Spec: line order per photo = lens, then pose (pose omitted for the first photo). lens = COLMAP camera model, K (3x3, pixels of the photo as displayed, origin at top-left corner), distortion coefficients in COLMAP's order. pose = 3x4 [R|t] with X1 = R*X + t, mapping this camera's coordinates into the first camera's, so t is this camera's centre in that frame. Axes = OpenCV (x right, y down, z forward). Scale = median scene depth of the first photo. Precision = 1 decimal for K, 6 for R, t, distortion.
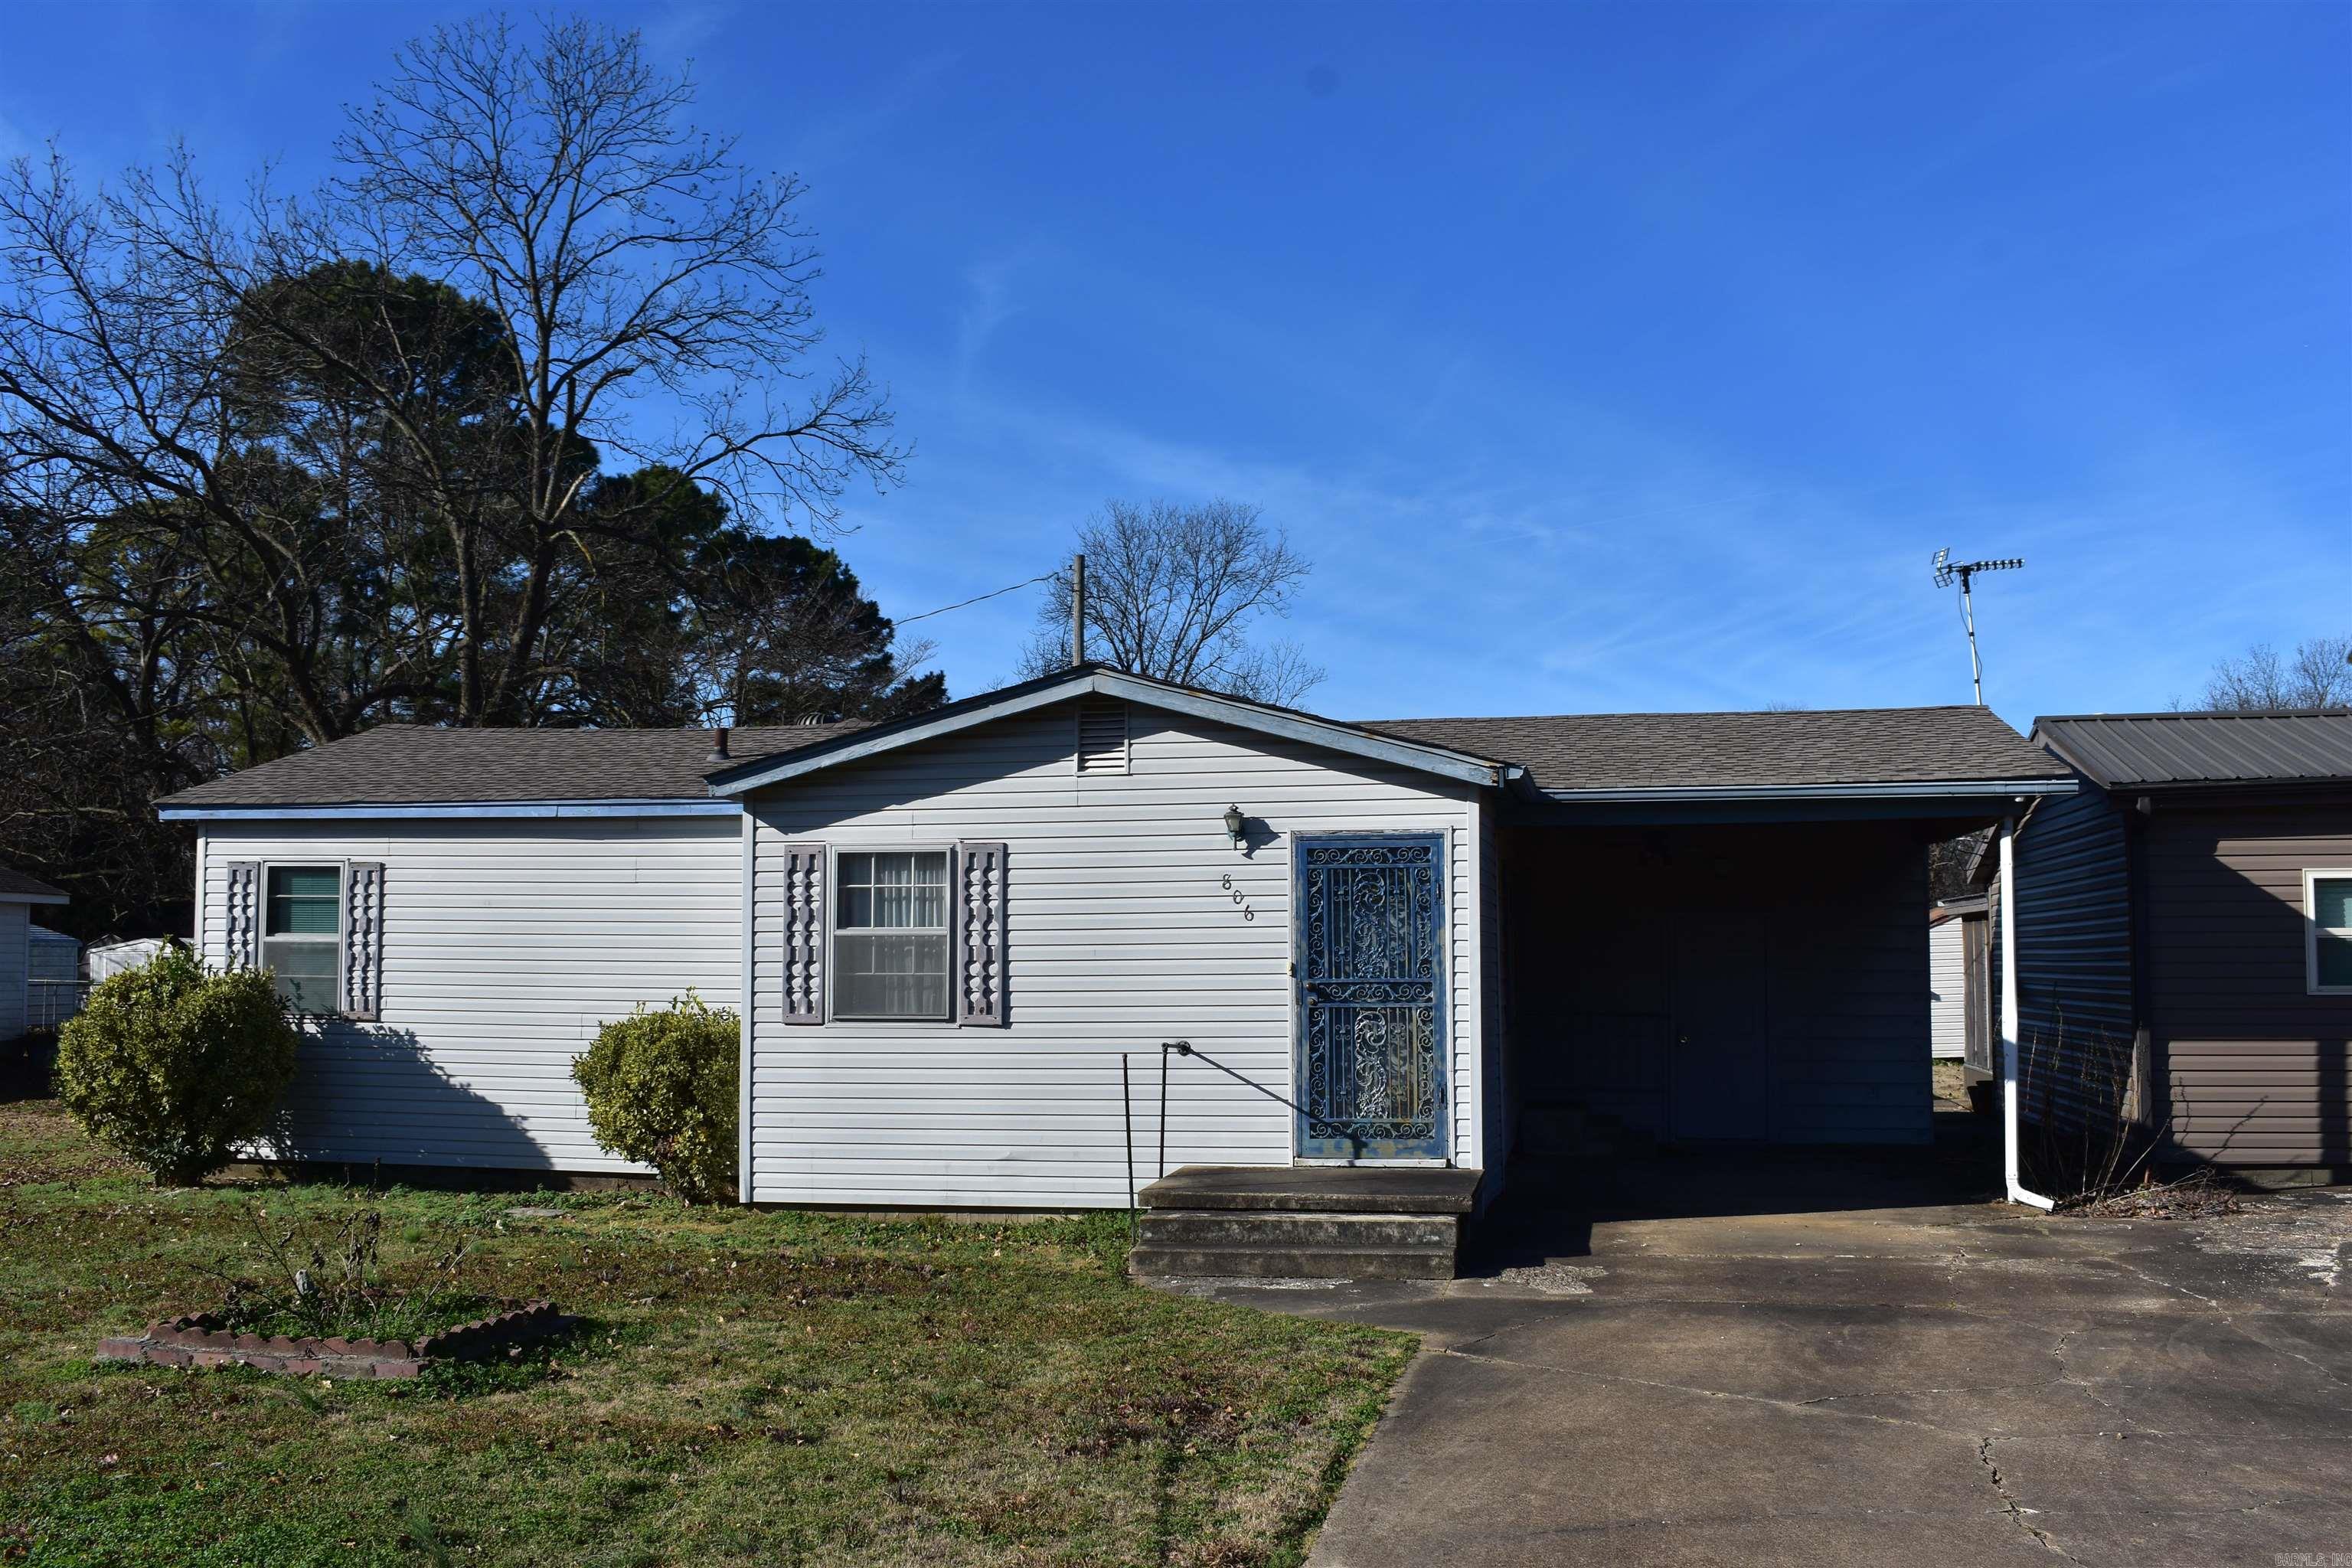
lens RADIAL K [[2306.9, 0, 1176.0], [0, 2306.9, 784.0], [0, 0, 1]] dist [-0.077682, 0.012132]
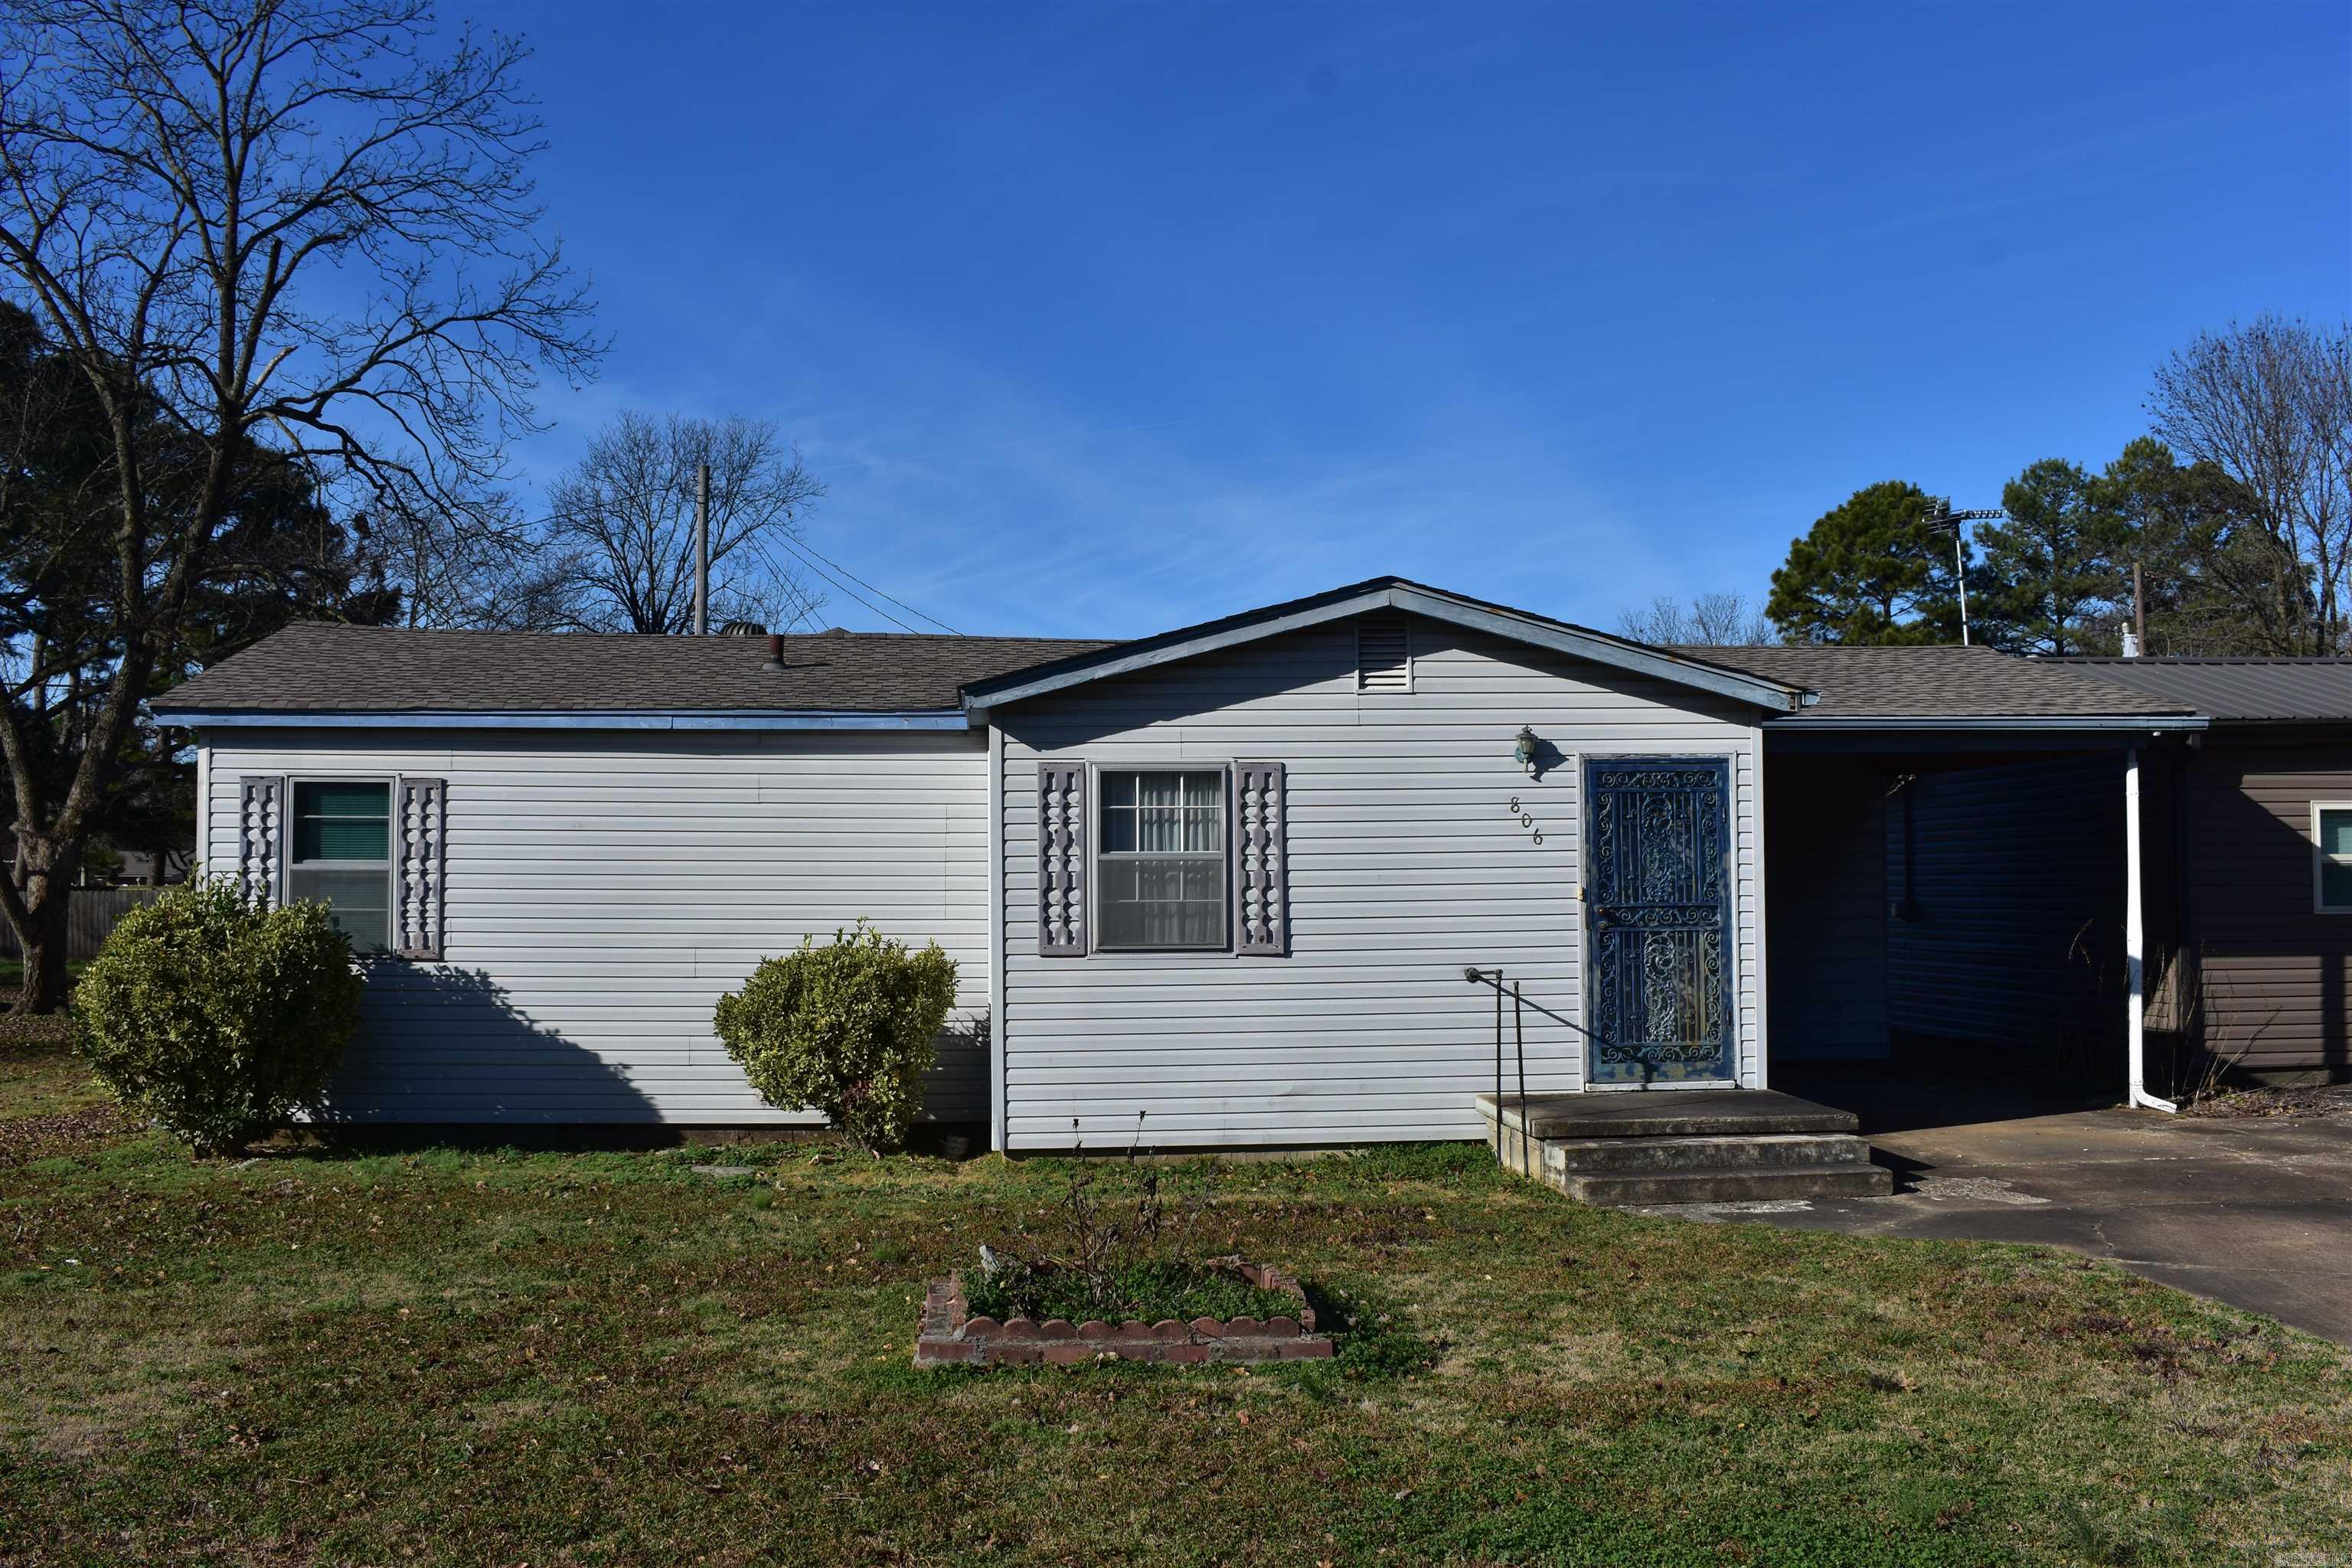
lens RADIAL K [[2306.9, 0, 1176.0], [0, 2306.9, 784.0], [0, 0, 1]] dist [-0.077682, 0.012132]
pose [[0.959890, 0.008912, 0.280235, -0.371655], [-0.017274, 0.999476, 0.027383, 0.008892], [-0.279844, -0.031125, 0.959541, 0.097343]]
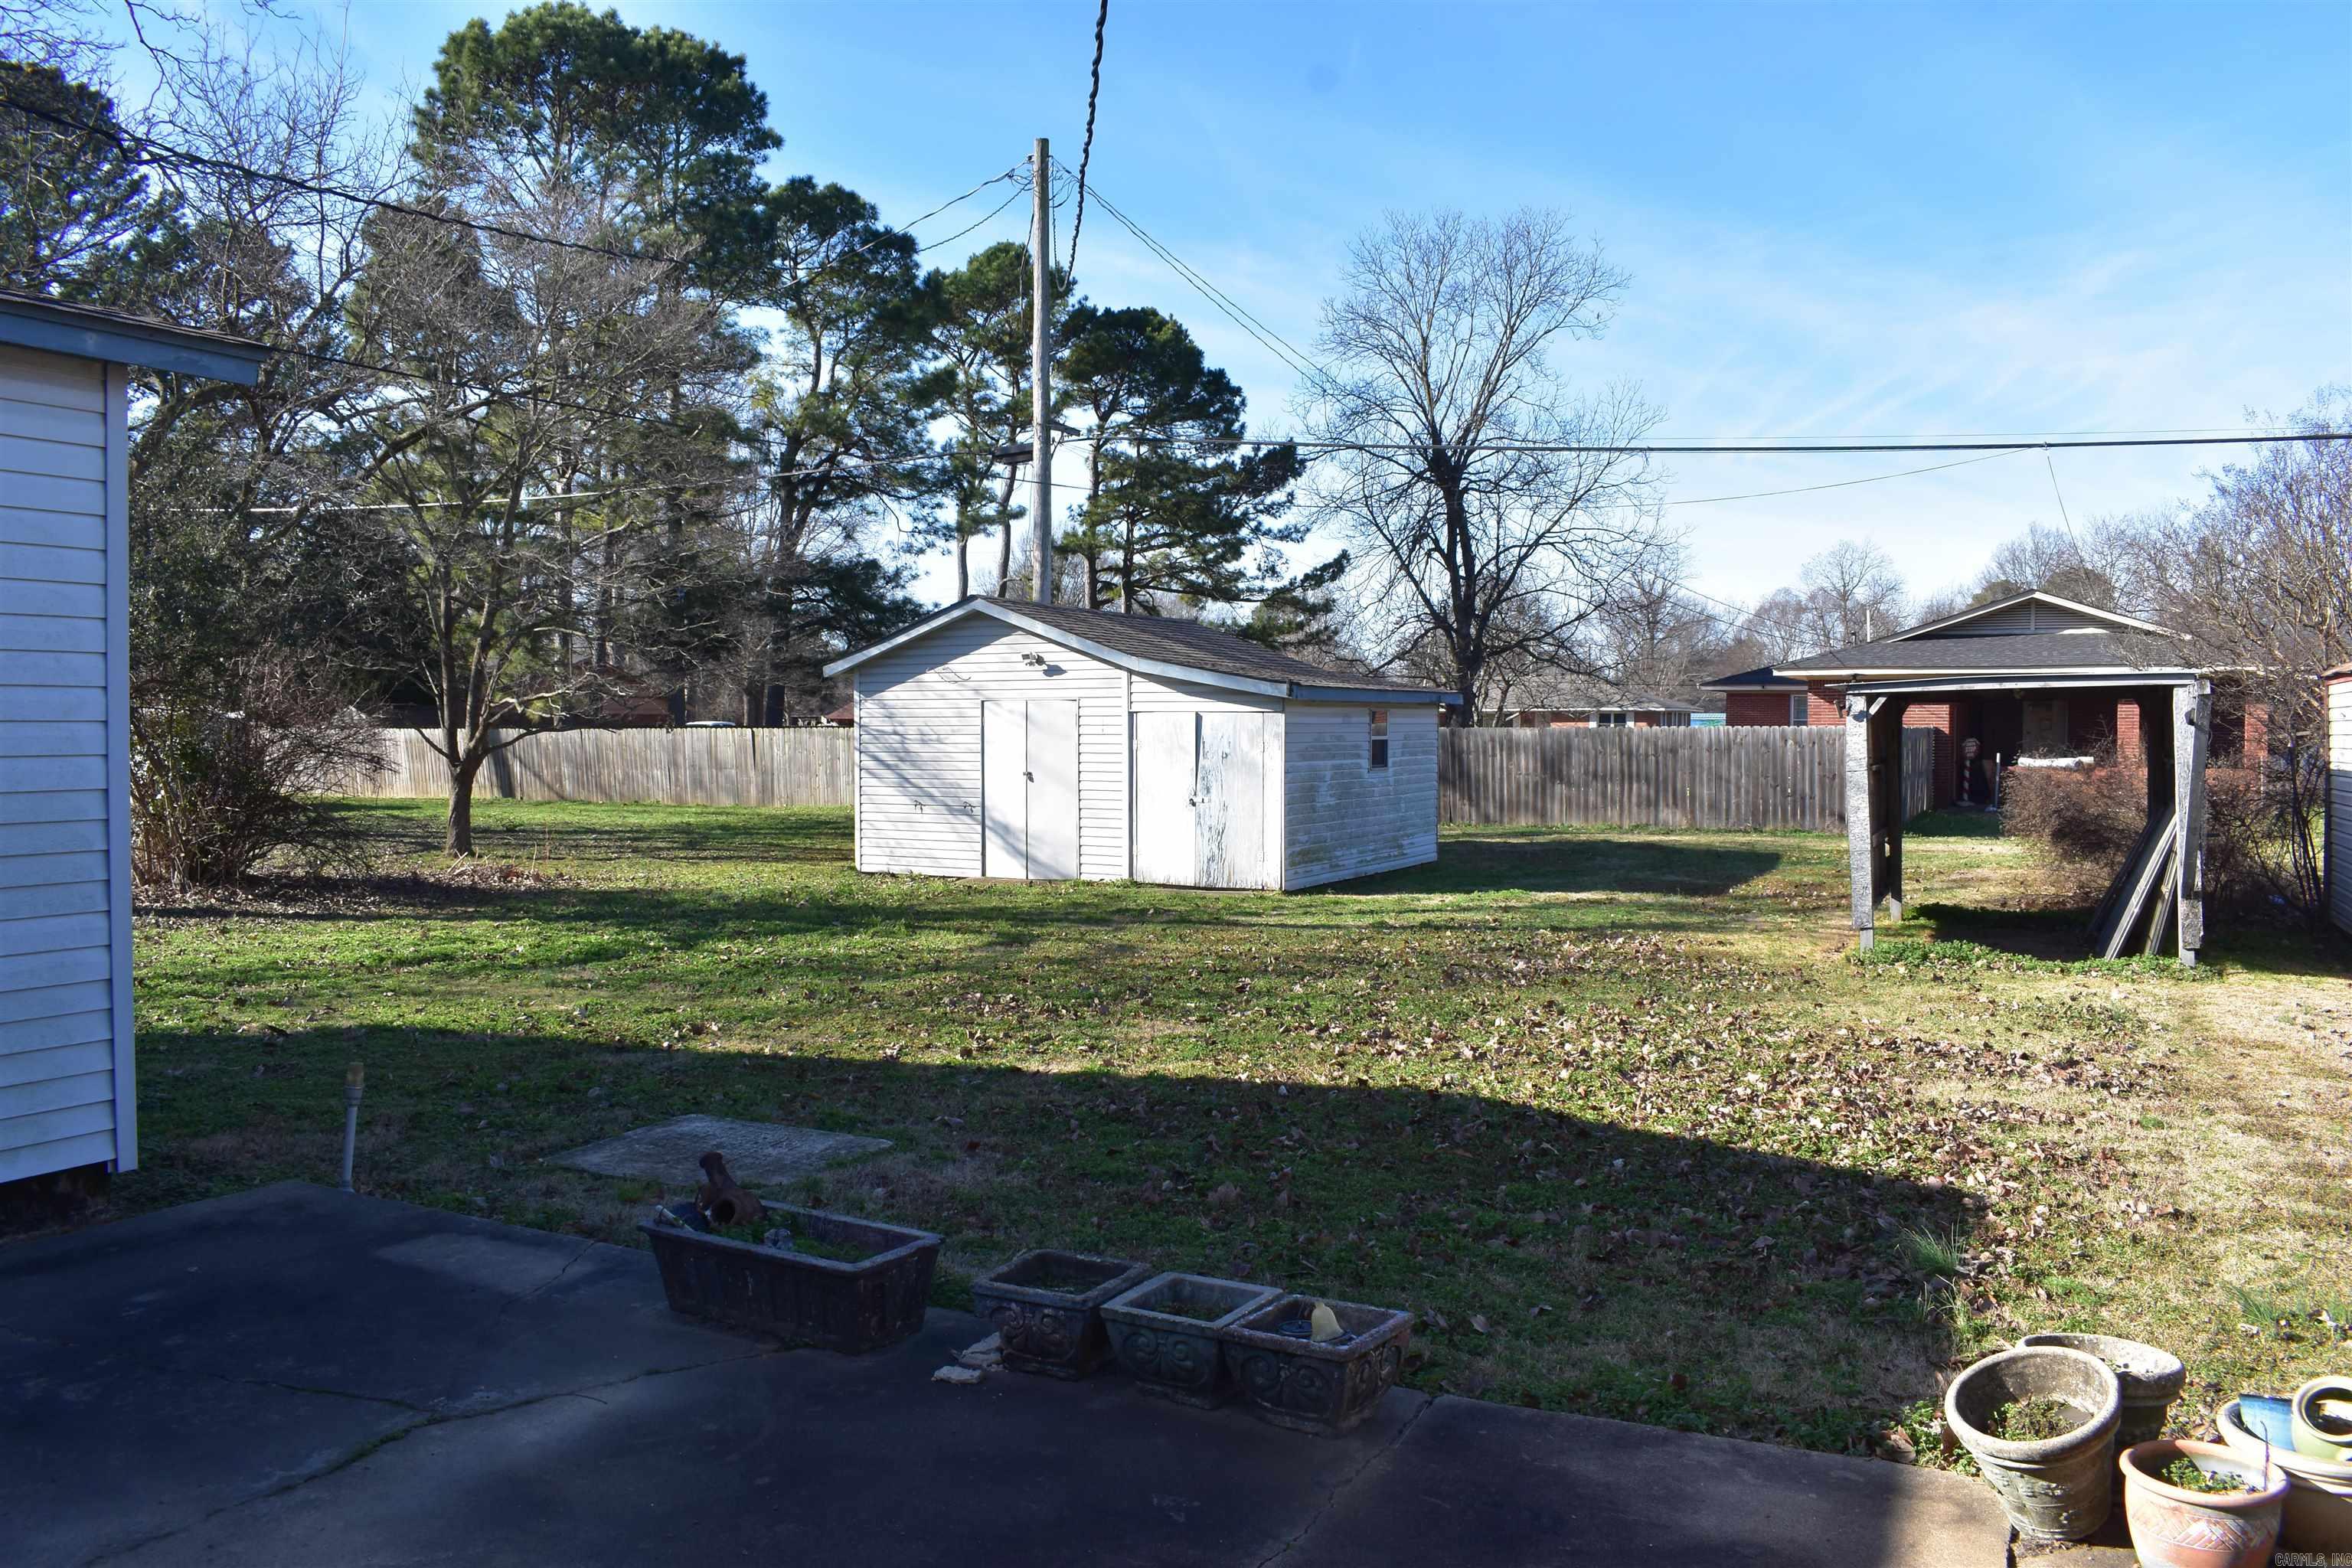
lens RADIAL K [[1831.8, 0, 1176.0], [0, 1831.8, 784.0], [0, 0, 1]] dist [-0.099382, 0.018593]
pose [[0.958724, 0.010518, -0.284144, 0.471346], [0.019022, 0.994704, 0.101005, 0.117361], [0.283701, -0.102241, 0.953447, 1.495857]]
